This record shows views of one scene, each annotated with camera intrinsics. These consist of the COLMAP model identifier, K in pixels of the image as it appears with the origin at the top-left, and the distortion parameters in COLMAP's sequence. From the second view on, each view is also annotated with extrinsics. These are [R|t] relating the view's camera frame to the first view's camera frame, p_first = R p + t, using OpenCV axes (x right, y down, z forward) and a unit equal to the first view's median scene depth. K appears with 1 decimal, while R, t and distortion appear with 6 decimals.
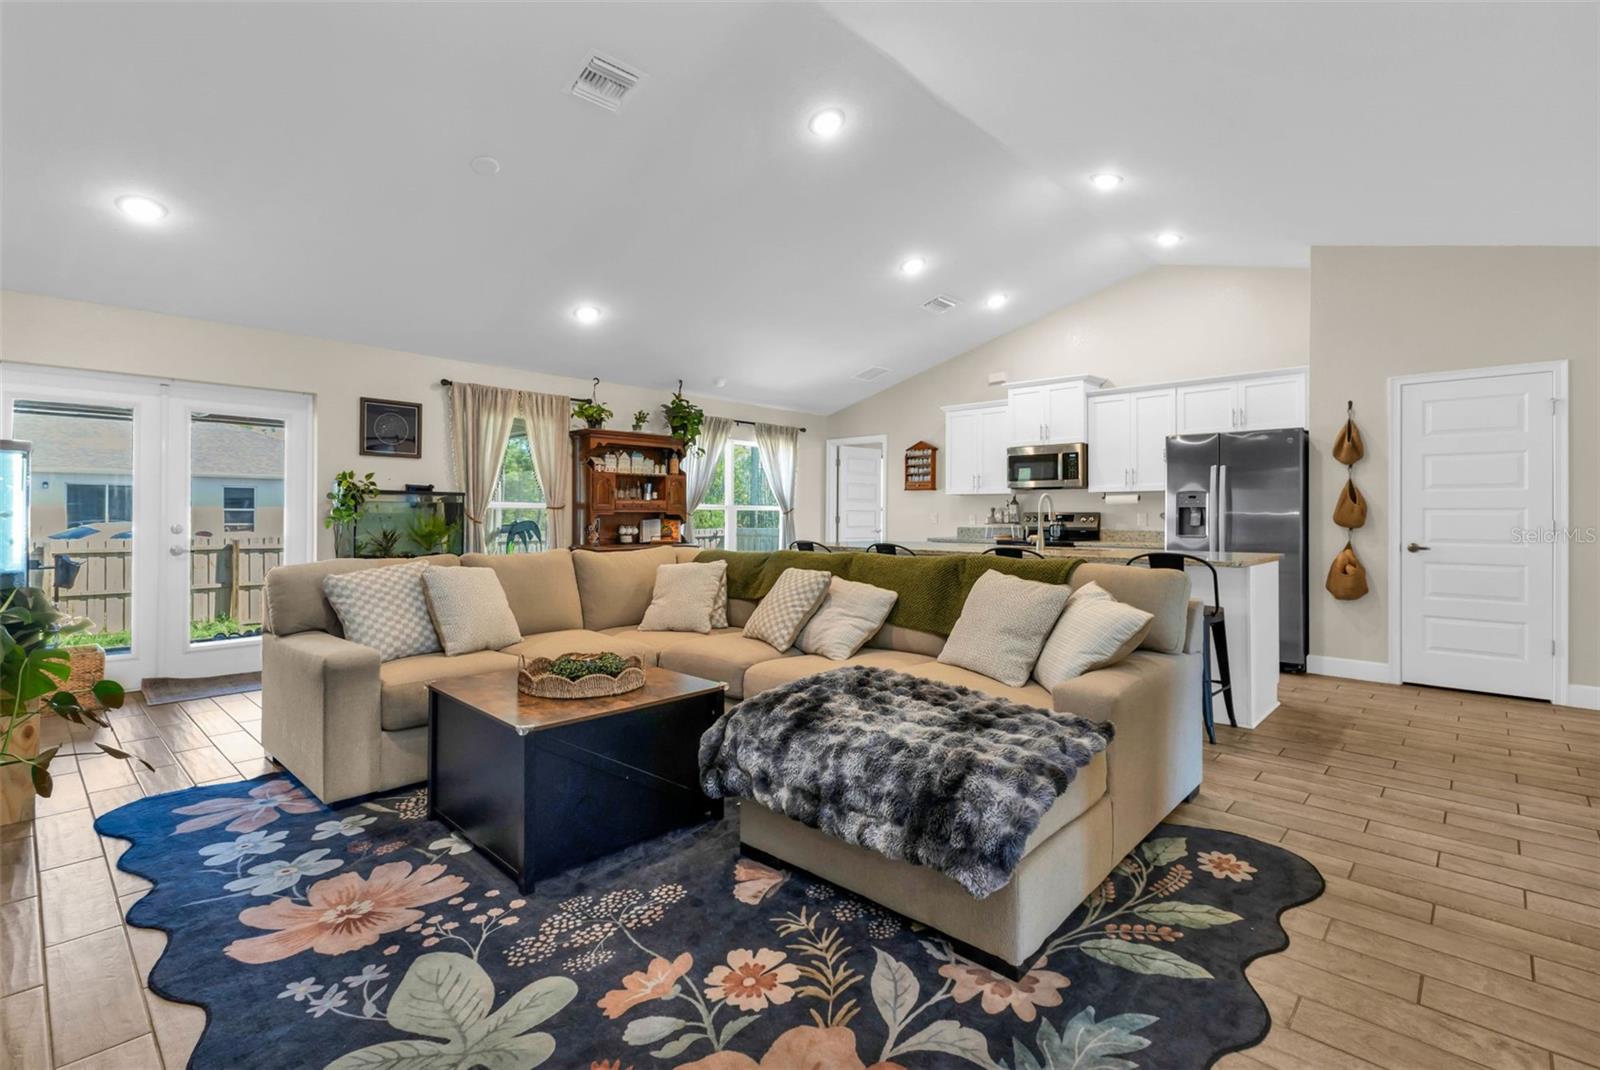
lens RADIAL K [[732.9, 0, 792.0], [0, 732.9, 511.5], [0, 0, 1]] dist [0.010934, -0.000238]
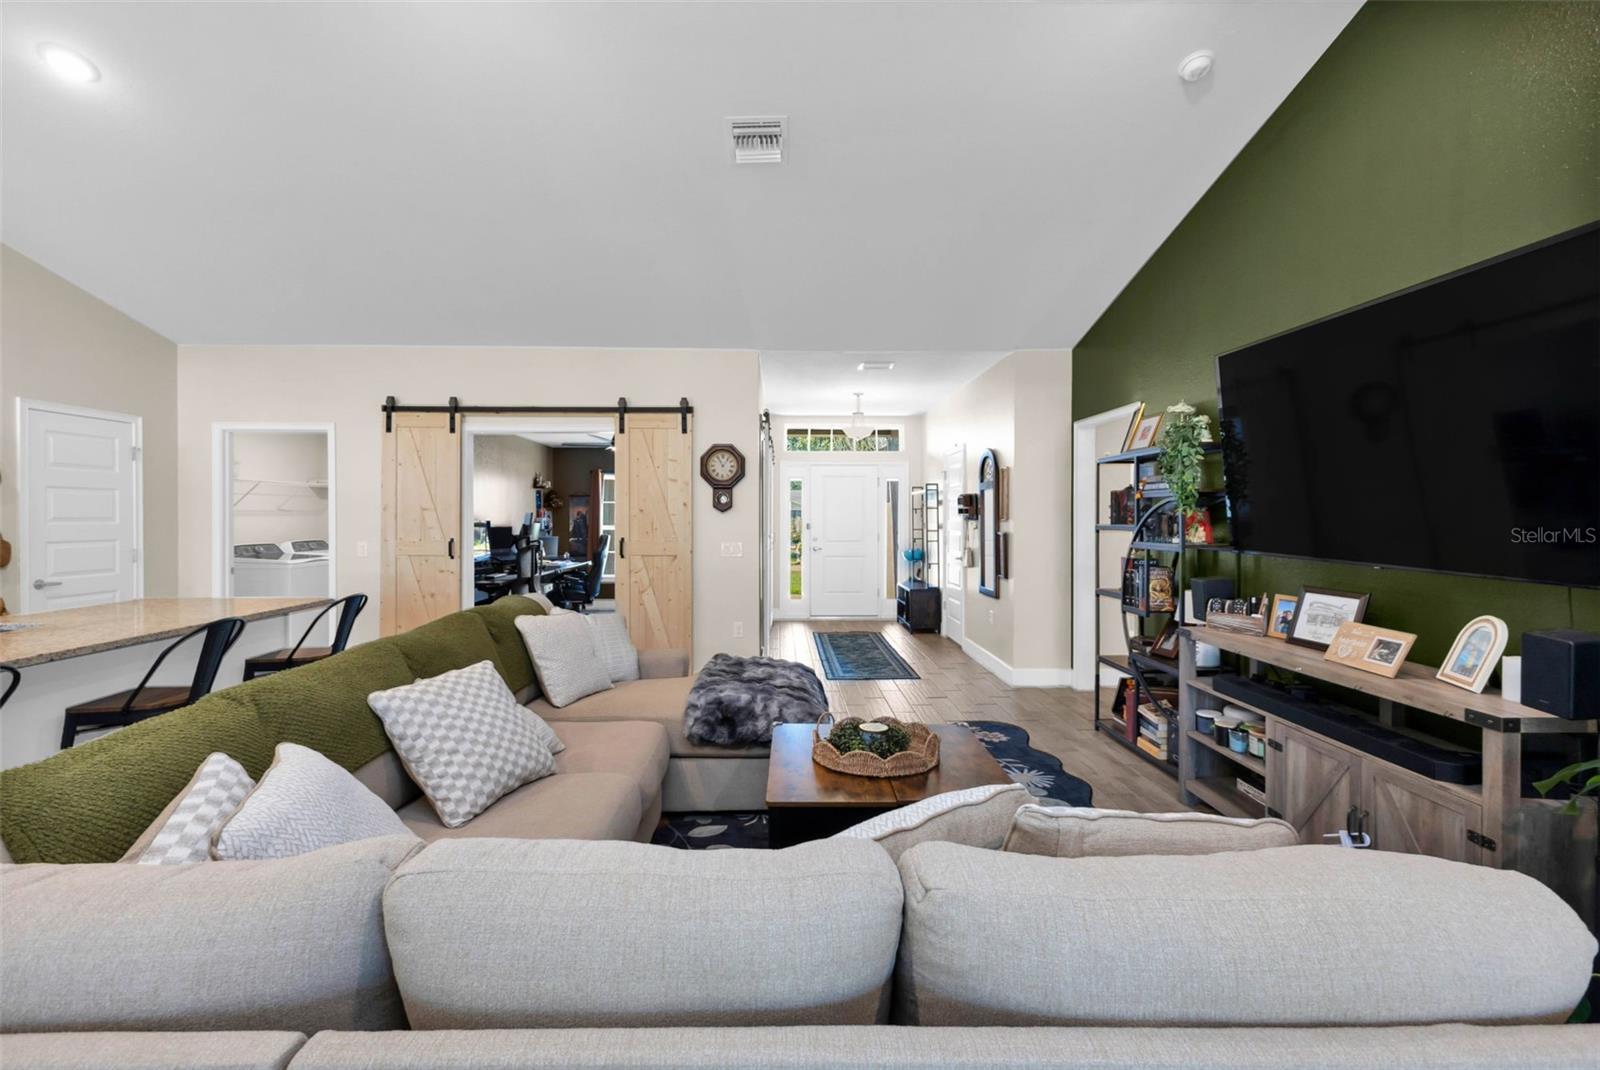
lens RADIAL K [[697.6, 0, 794.8], [0, 697.6, 514.7], [0, 0, 1]] dist [0.011702, -0.004429]
pose [[-0.702458, -0.002291, 0.711722, -0.456705], [-0.005198, 0.999985, -0.001911, -0.041207], [-0.711707, -0.005042, -0.702459, 0.913438]]
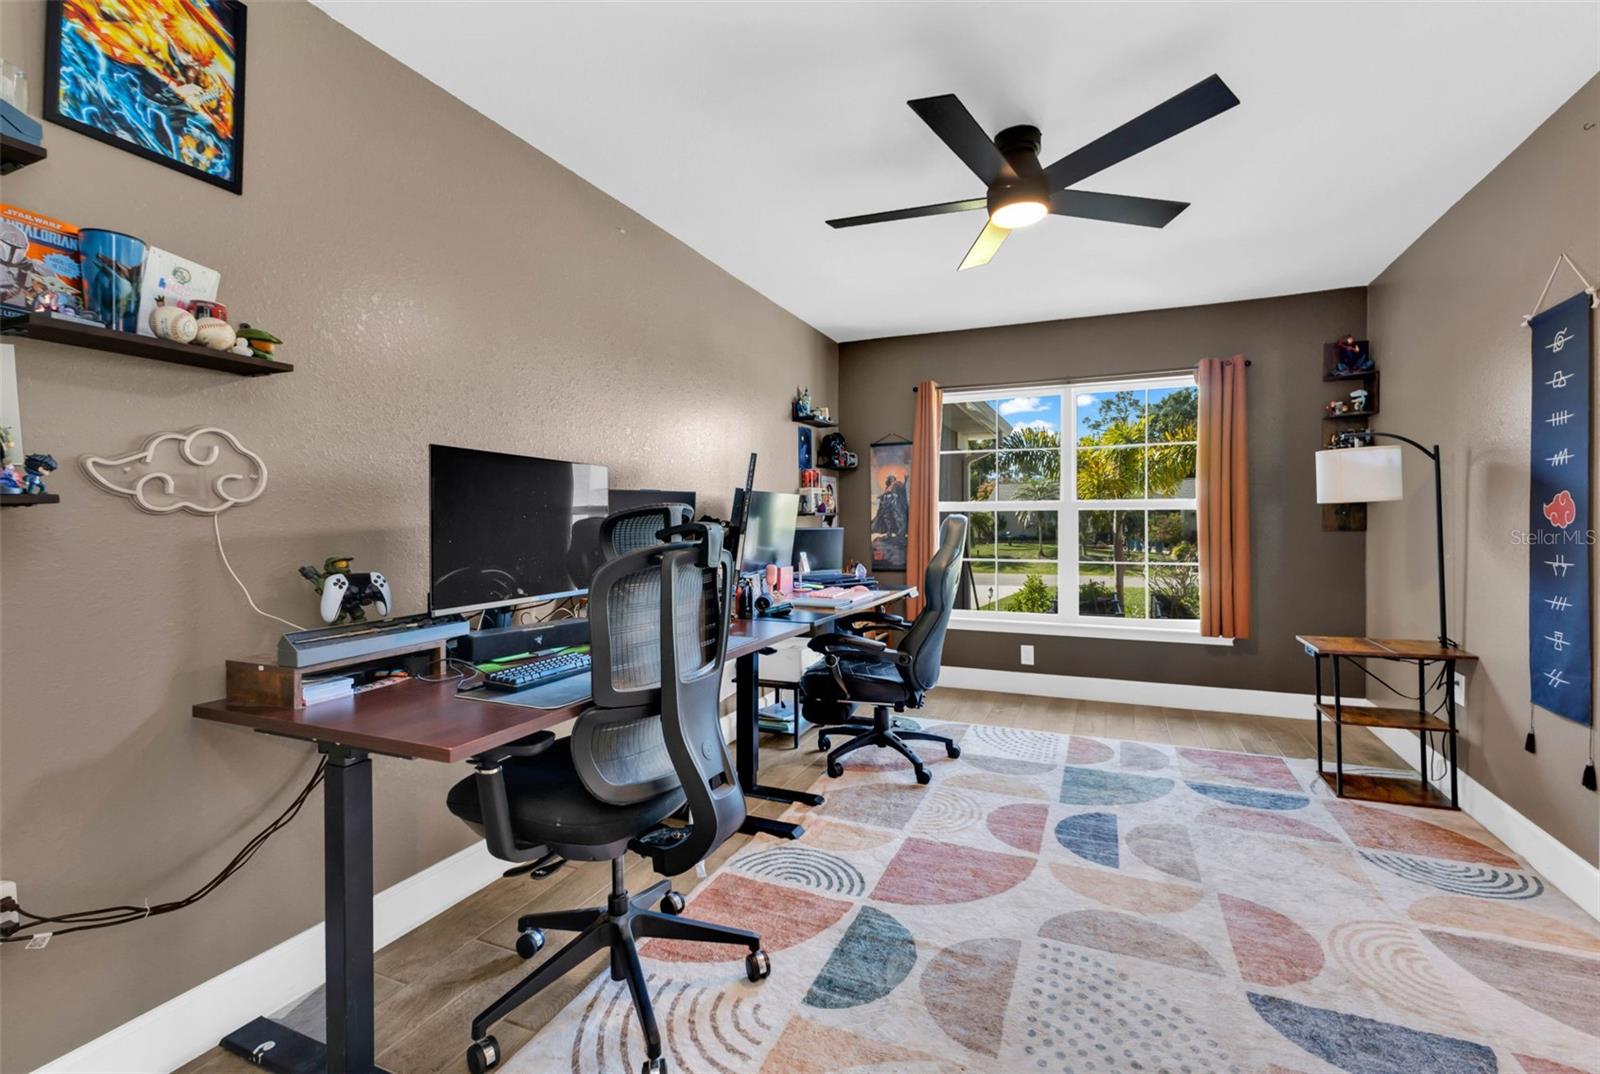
lens RADIAL K [[699.5, 0, 800.0], [0, 699.5, 537.0], [0, 0, 1]] dist [0.000459, 0.000175]
pose [[-0.330173, -0.025564, 0.943574, 0.548326], [0.004258, 0.999583, 0.028571, 0.003242], [-0.943911, 0.013451, -0.329927, 0.375883]]
